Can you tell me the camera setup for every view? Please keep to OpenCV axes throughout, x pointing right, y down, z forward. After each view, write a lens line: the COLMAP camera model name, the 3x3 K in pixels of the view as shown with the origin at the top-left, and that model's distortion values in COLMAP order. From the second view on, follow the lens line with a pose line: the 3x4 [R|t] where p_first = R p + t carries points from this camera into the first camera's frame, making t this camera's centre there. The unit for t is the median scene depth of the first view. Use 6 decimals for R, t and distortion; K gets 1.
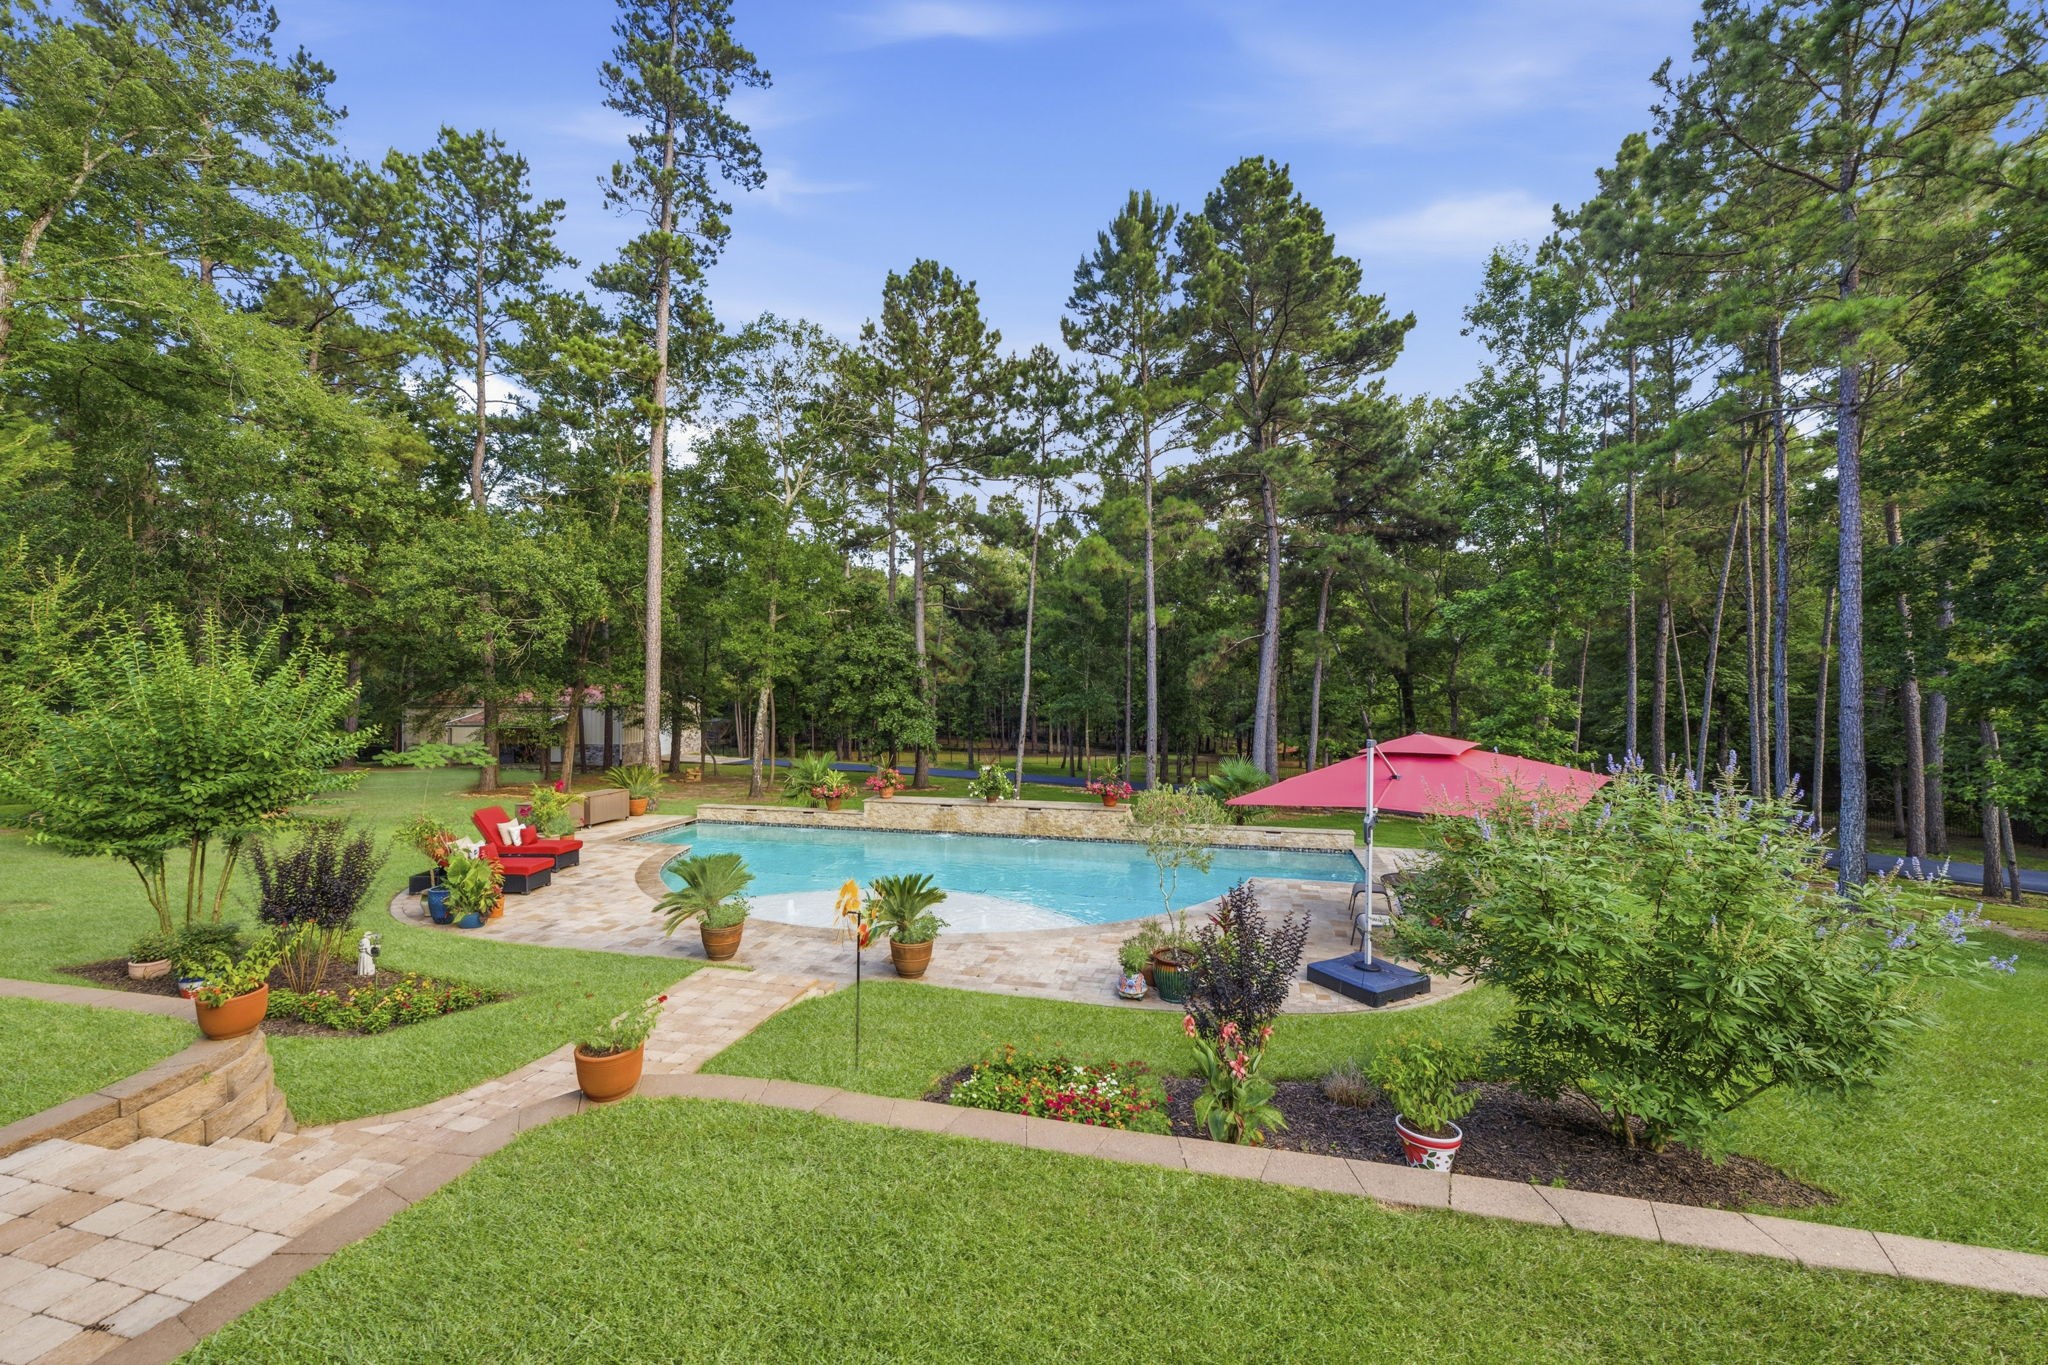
lens RADIAL K [[811.9, 0, 1022.6], [0, 811.9, 673.1], [0, 0, 1]] dist [-0.000129, 0.000078]
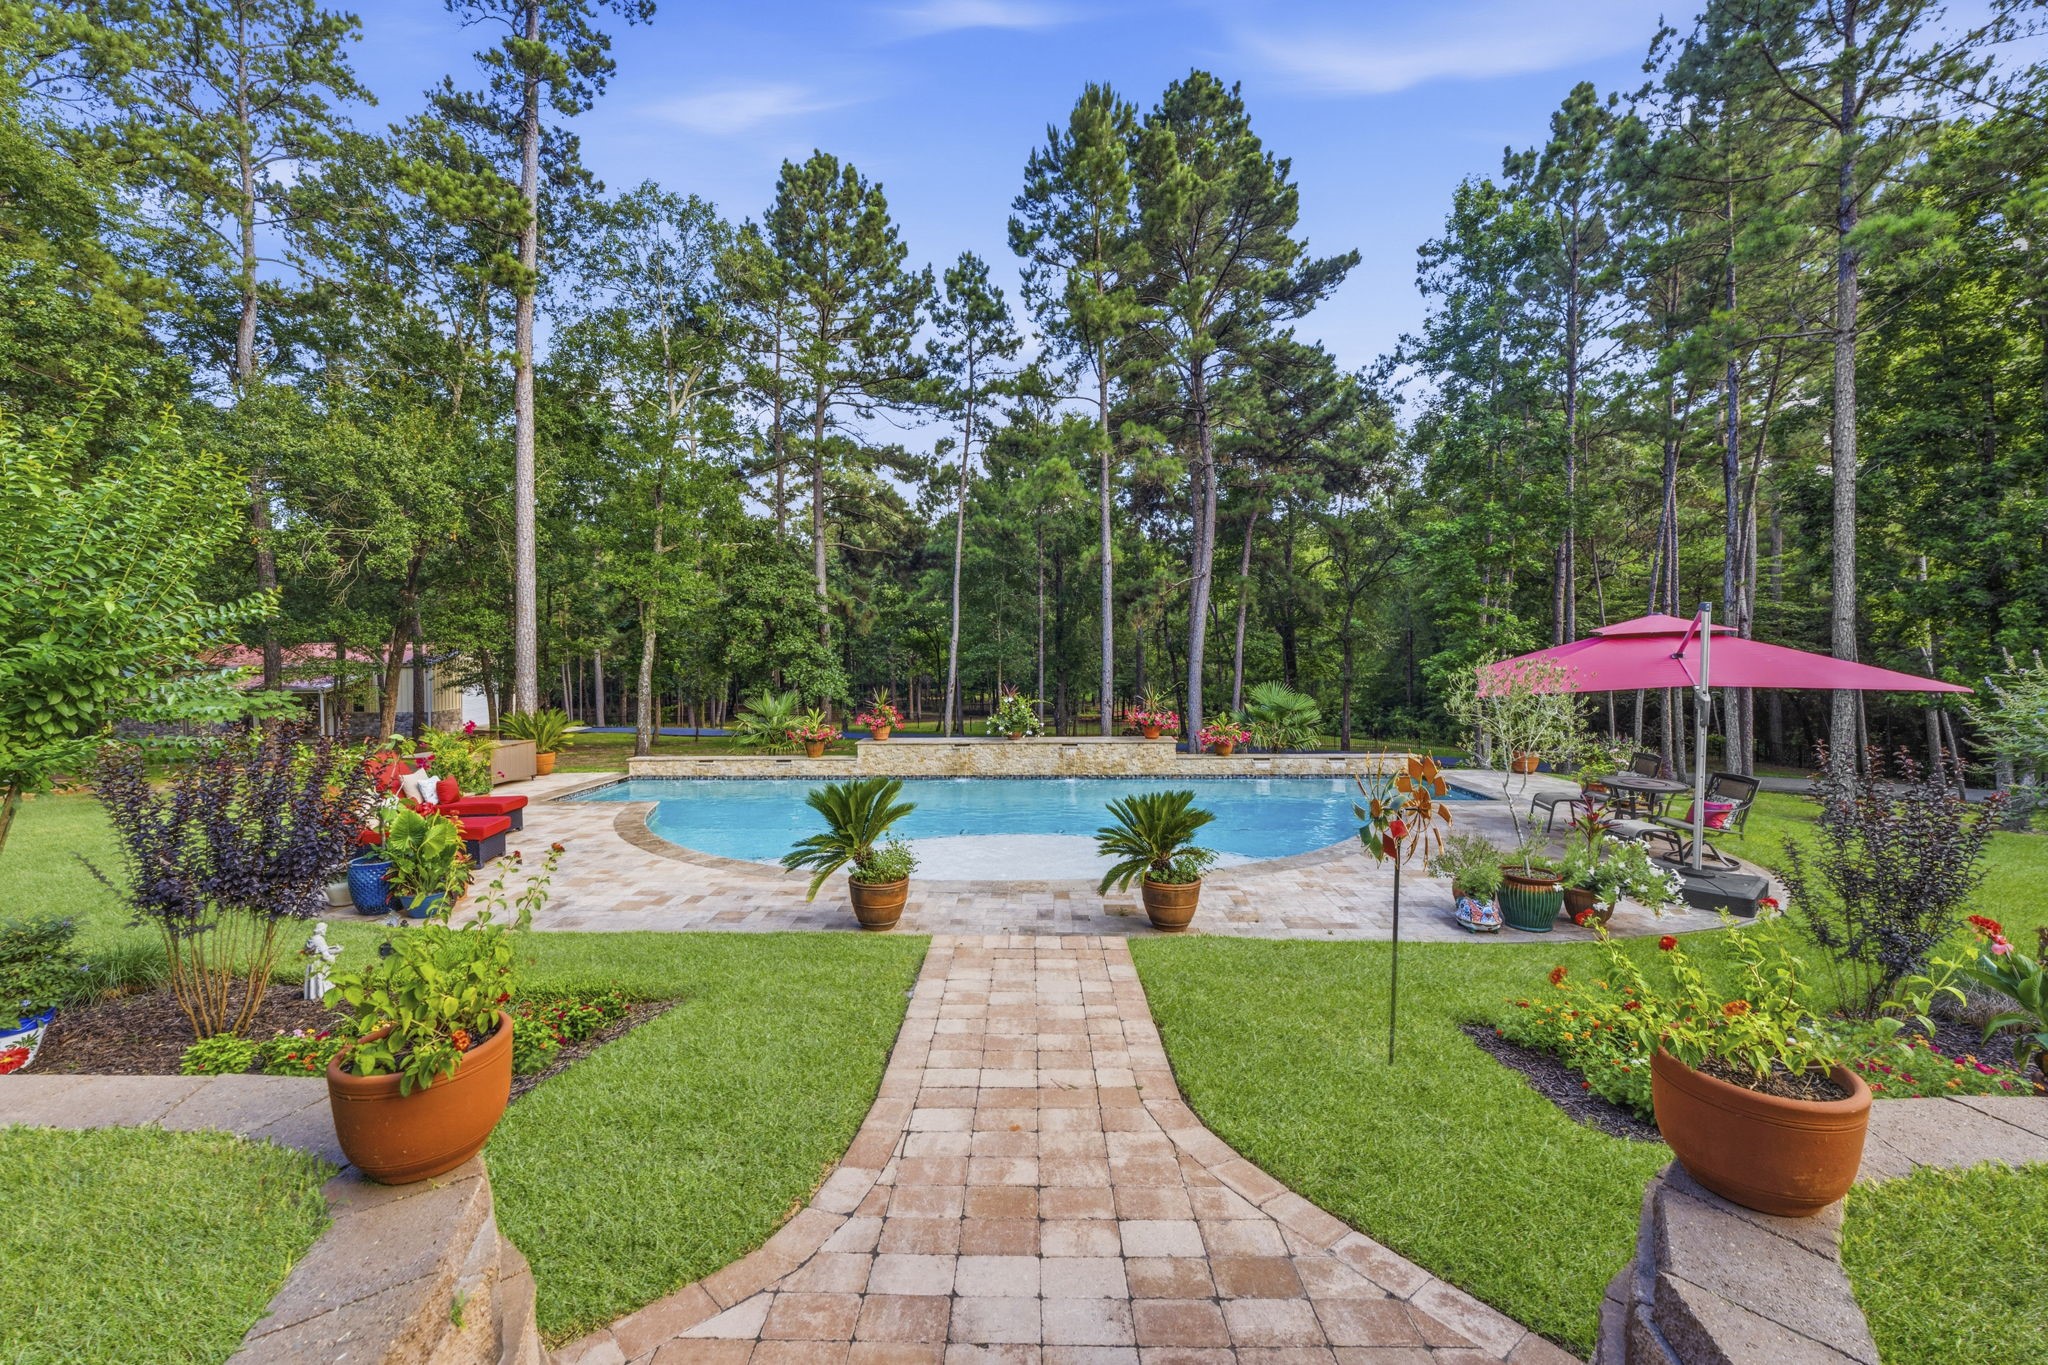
lens RADIAL K [[816.7, 0, 1023.3], [0, 816.7, 656.4], [0, 0, 1]] dist [-0.000408, -0.000358]
pose [[0.977216, -0.008675, 0.212069, -0.133758], [0.005794, 0.999882, 0.014205, 0.037659], [-0.212167, -0.012653, 0.977151, 0.100929]]
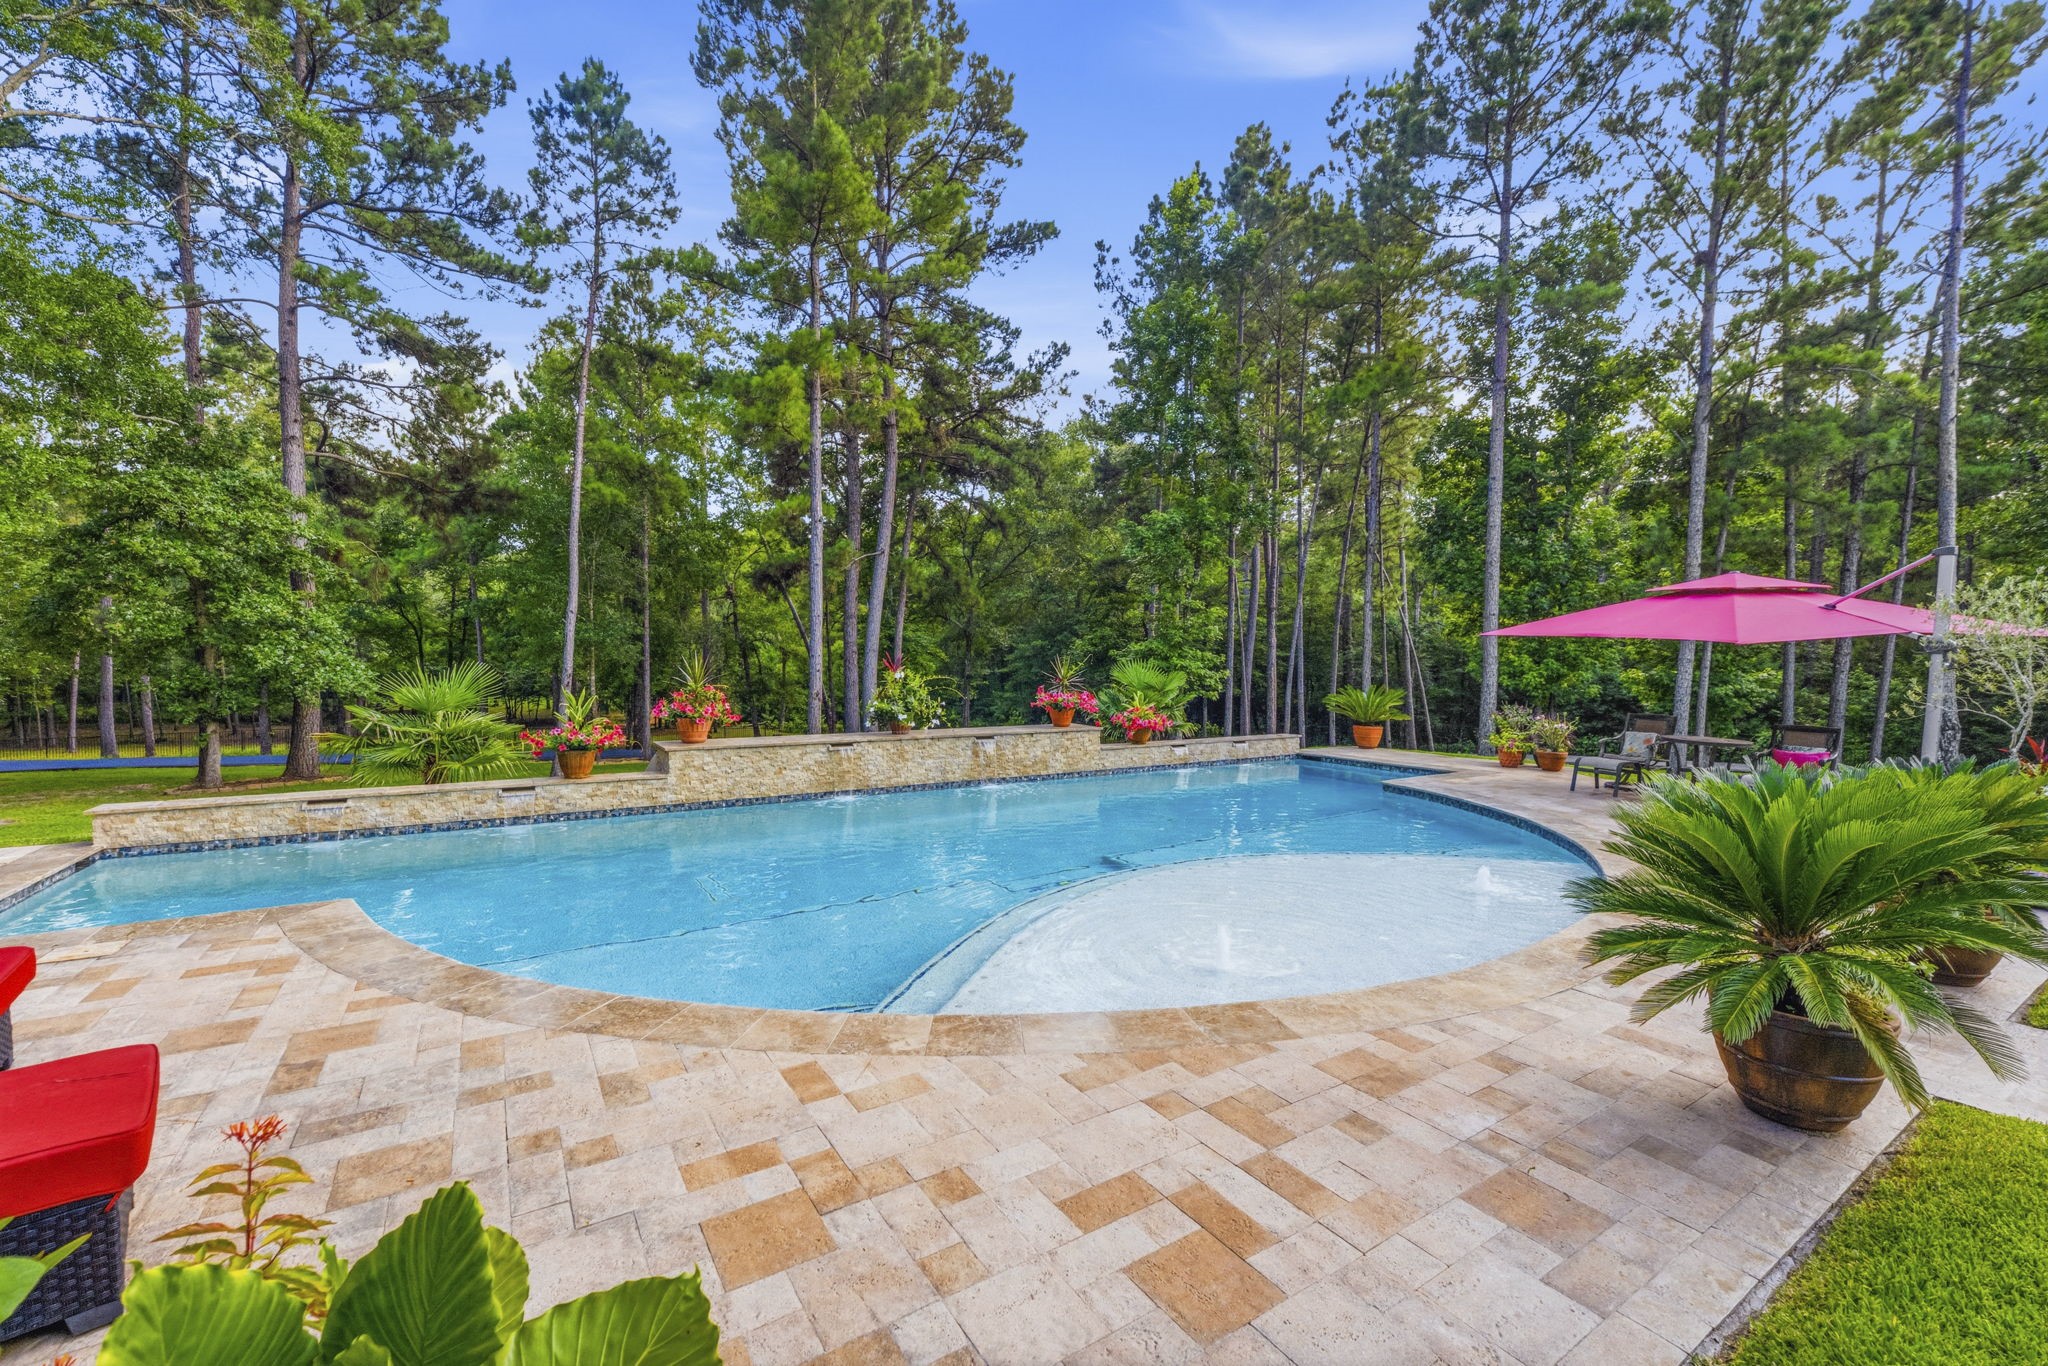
lens RADIAL K [[832.5, 0, 1024.0], [0, 832.5, 683.0], [0, 0, 1]] dist [0.001853, 0.000123]
pose [[0.695277, -0.016023, 0.718564, -0.259568], [-0.015833, 0.999167, 0.037599, 0.062806], [-0.718568, -0.037519, 0.694444, 0.332417]]
